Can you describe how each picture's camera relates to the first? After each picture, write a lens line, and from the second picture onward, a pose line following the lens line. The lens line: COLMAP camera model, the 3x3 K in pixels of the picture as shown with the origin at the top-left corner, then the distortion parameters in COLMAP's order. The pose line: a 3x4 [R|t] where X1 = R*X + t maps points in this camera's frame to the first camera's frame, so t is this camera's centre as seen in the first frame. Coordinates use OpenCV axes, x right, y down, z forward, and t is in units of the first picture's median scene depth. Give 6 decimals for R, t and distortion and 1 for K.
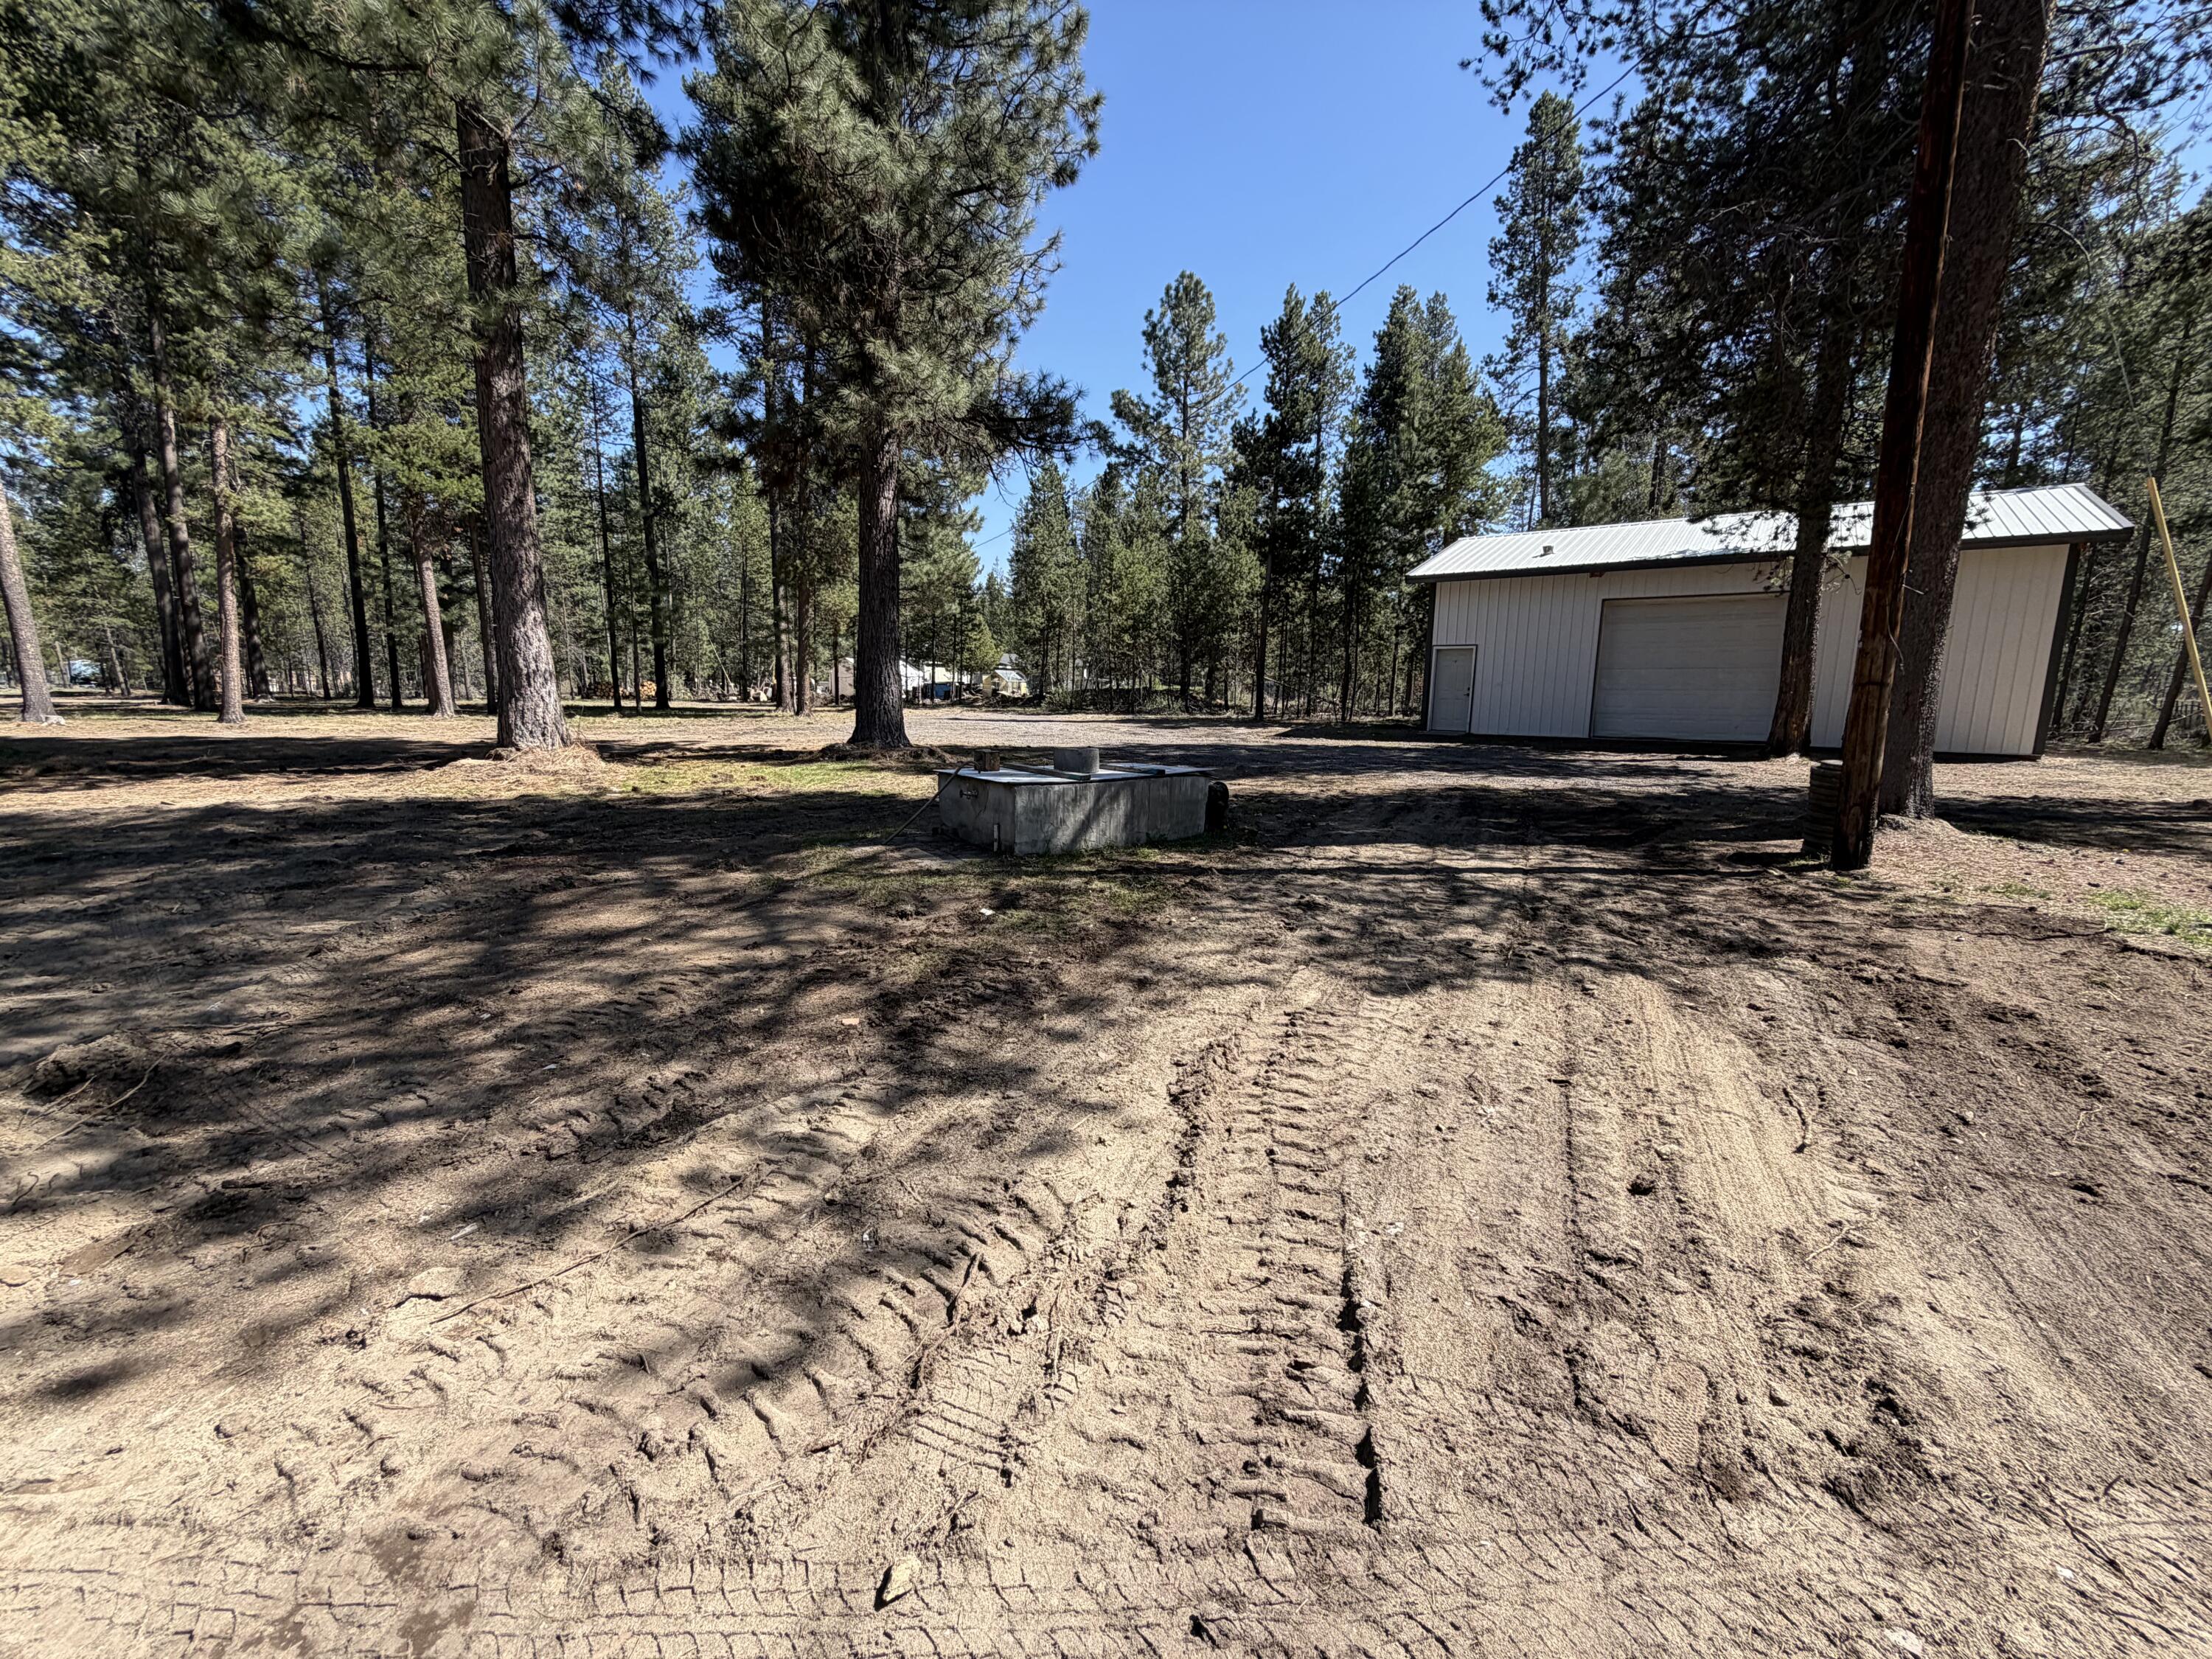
lens RADIAL K [[881.7, 0, 1106.4], [0, 881.7, 826.2], [0, 0, 1]] dist [0.003428, -0.001255]
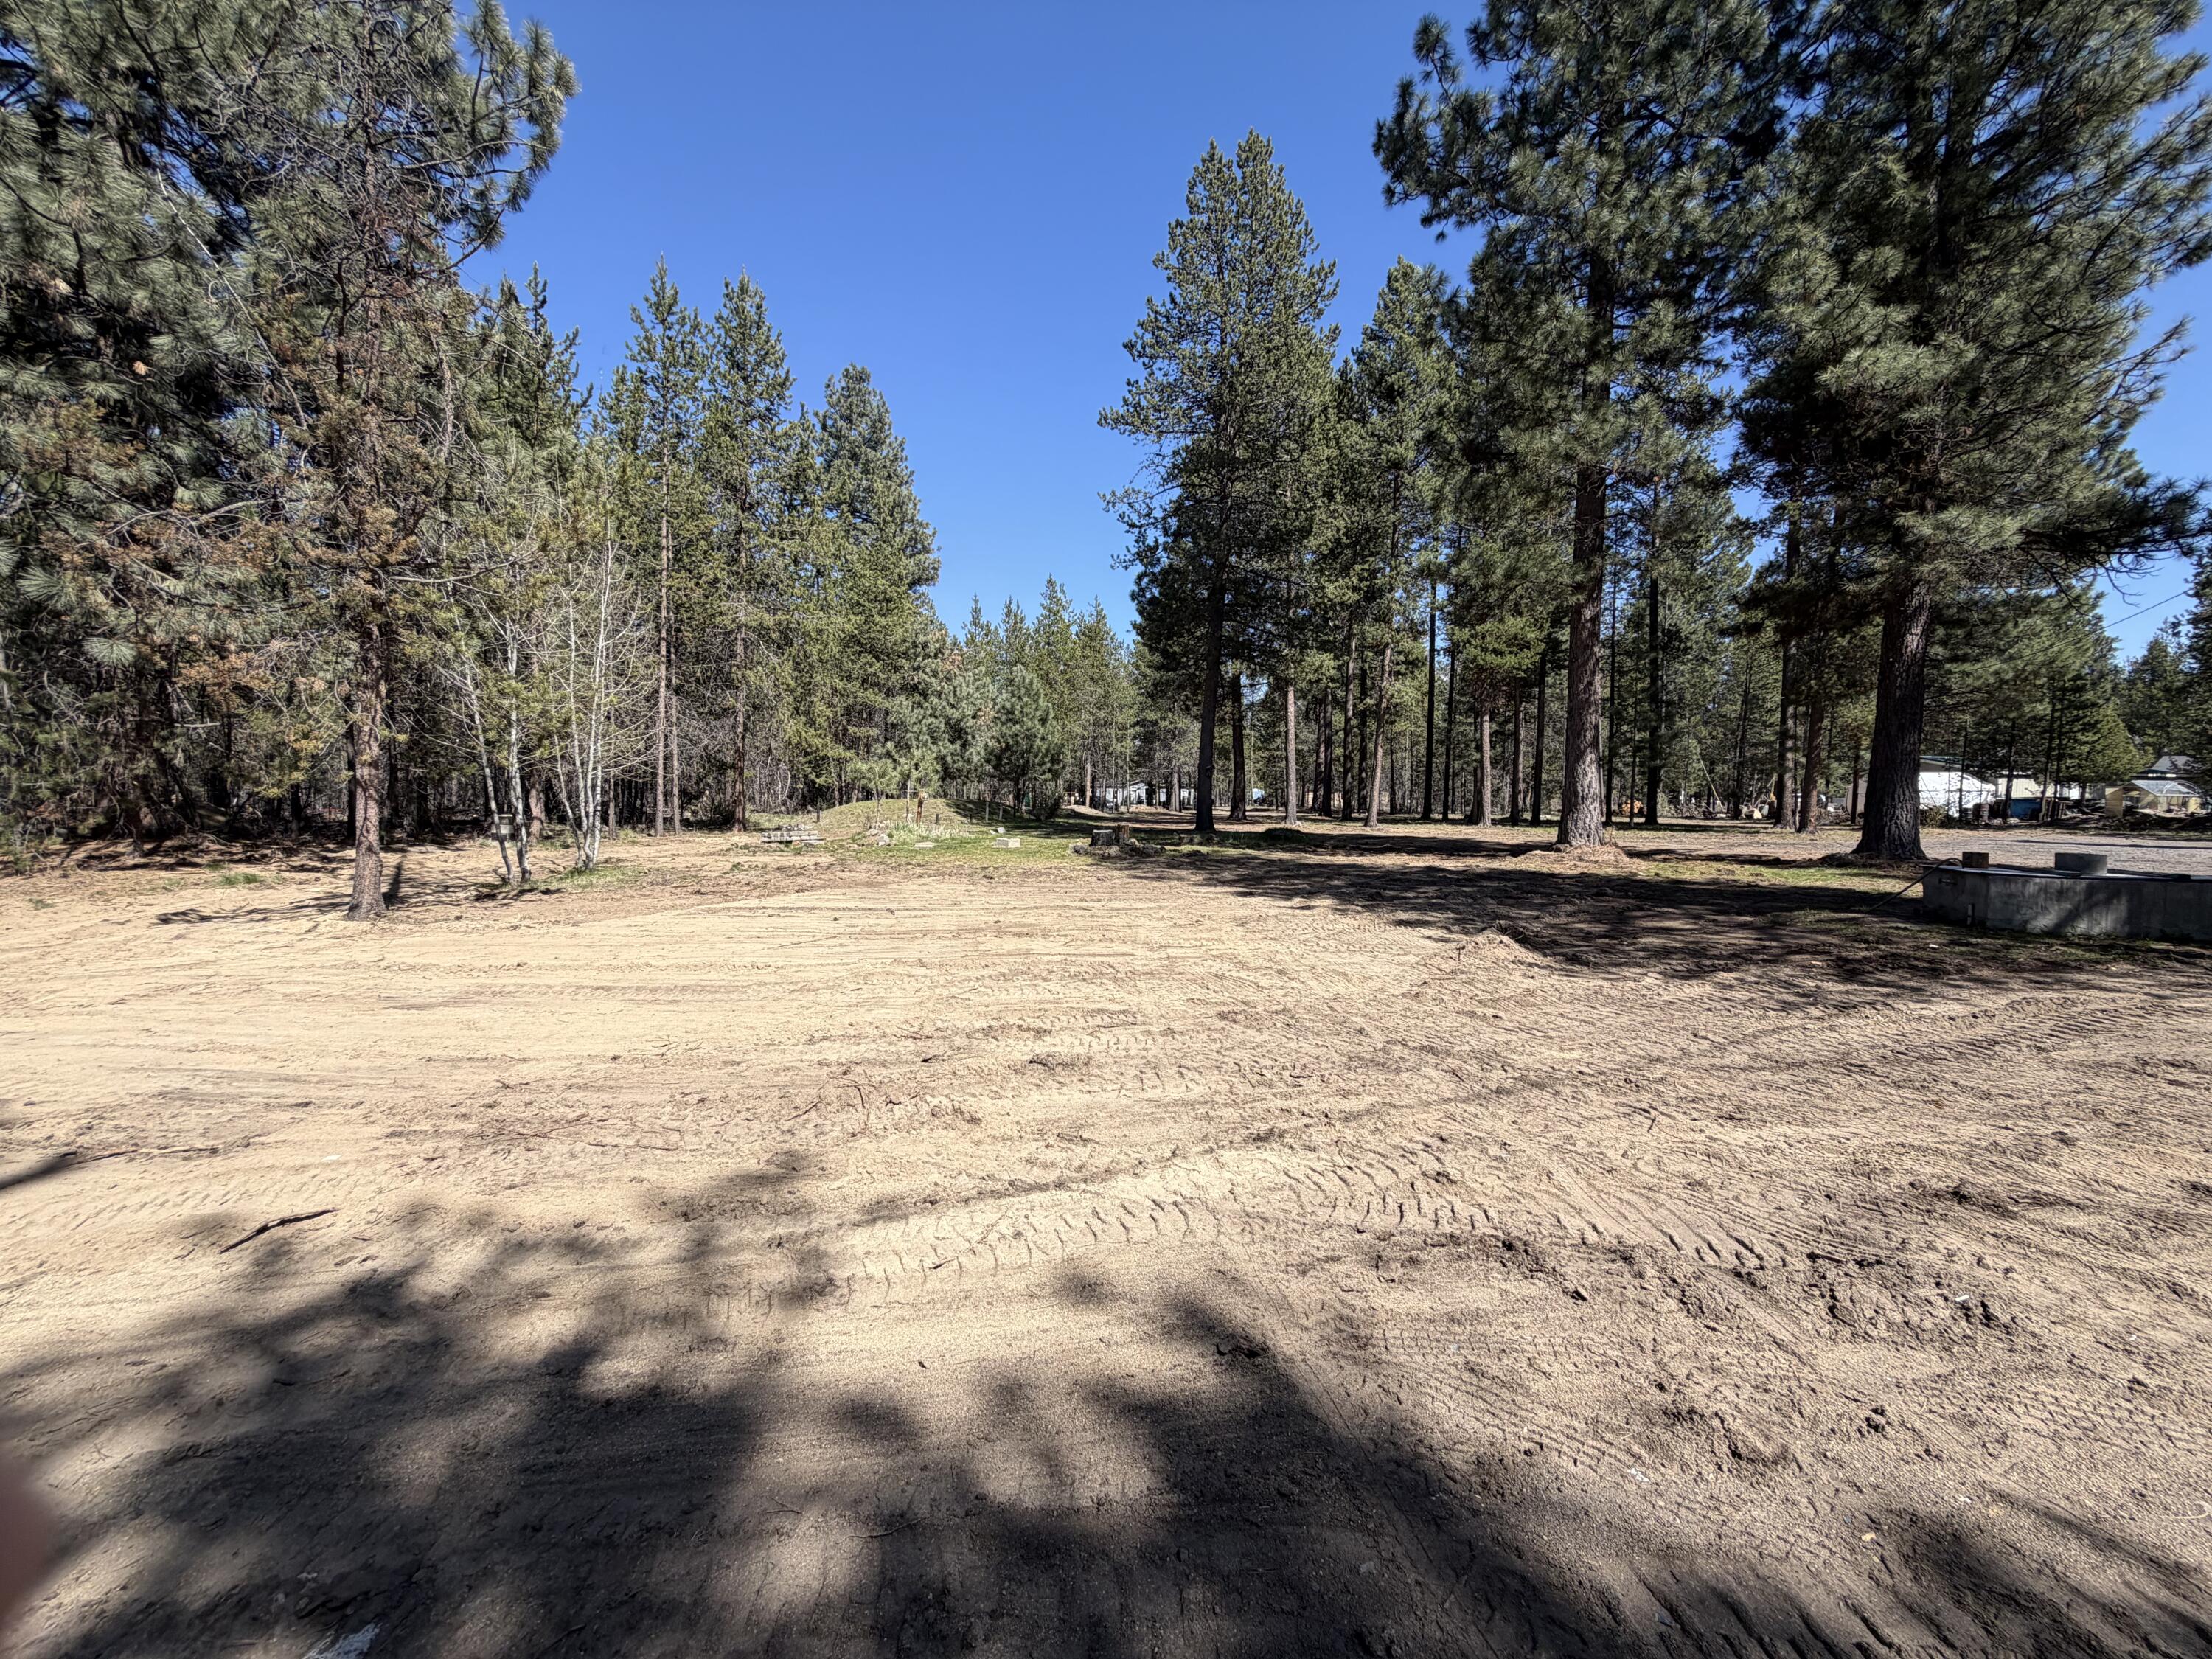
lens RADIAL K [[881.7, 0, 1100.7], [0, 881.7, 833.0], [0, 0, 1]] dist [0.003428, -0.001255]
pose [[0.537017, 0.024735, -0.843209, 0.075970], [-0.129163, 0.990195, -0.053214, 0.033698], [0.833624, 0.137488, 0.534946, -0.215198]]
